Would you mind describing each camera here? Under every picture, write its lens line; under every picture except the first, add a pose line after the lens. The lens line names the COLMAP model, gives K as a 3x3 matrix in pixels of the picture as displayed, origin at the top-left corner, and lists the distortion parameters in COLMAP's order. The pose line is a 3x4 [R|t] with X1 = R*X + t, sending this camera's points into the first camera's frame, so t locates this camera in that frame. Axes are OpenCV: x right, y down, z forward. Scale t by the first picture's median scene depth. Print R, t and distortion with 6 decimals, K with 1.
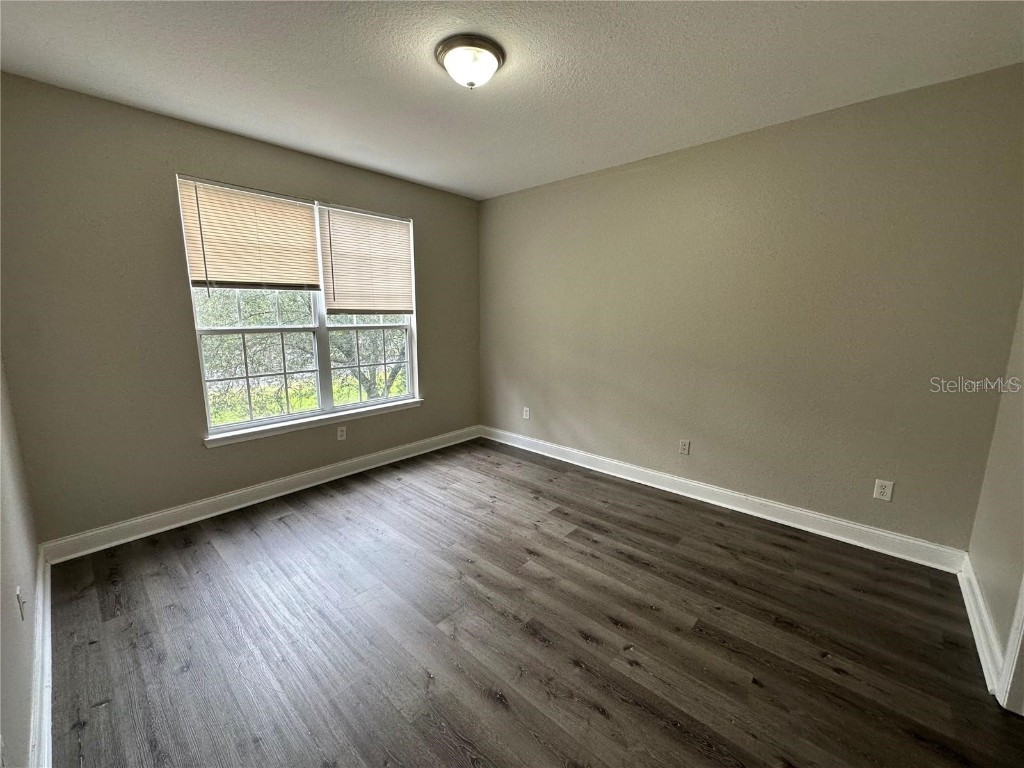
lens RADIAL K [[408.4, 0, 508.8], [0, 408.4, 382.8], [0, 0, 1]] dist [-0.003004, 0.000997]
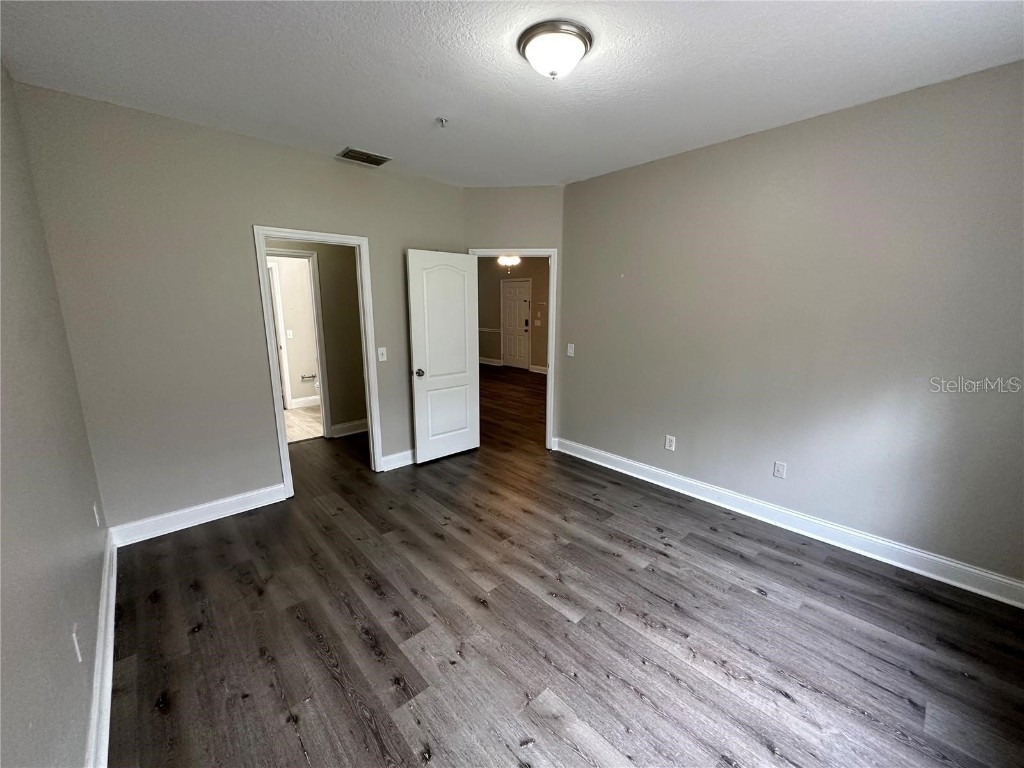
lens RADIAL K [[408.4, 0, 514.3], [0, 408.4, 382.4], [0, 0, 1]] dist [-0.003004, 0.000997]
pose [[-0.996398, -0.022130, 0.081857, -0.072529], [0.008836, 0.932989, 0.359795, -0.330338], [-0.084334, 0.359223, -0.929434, 1.691883]]
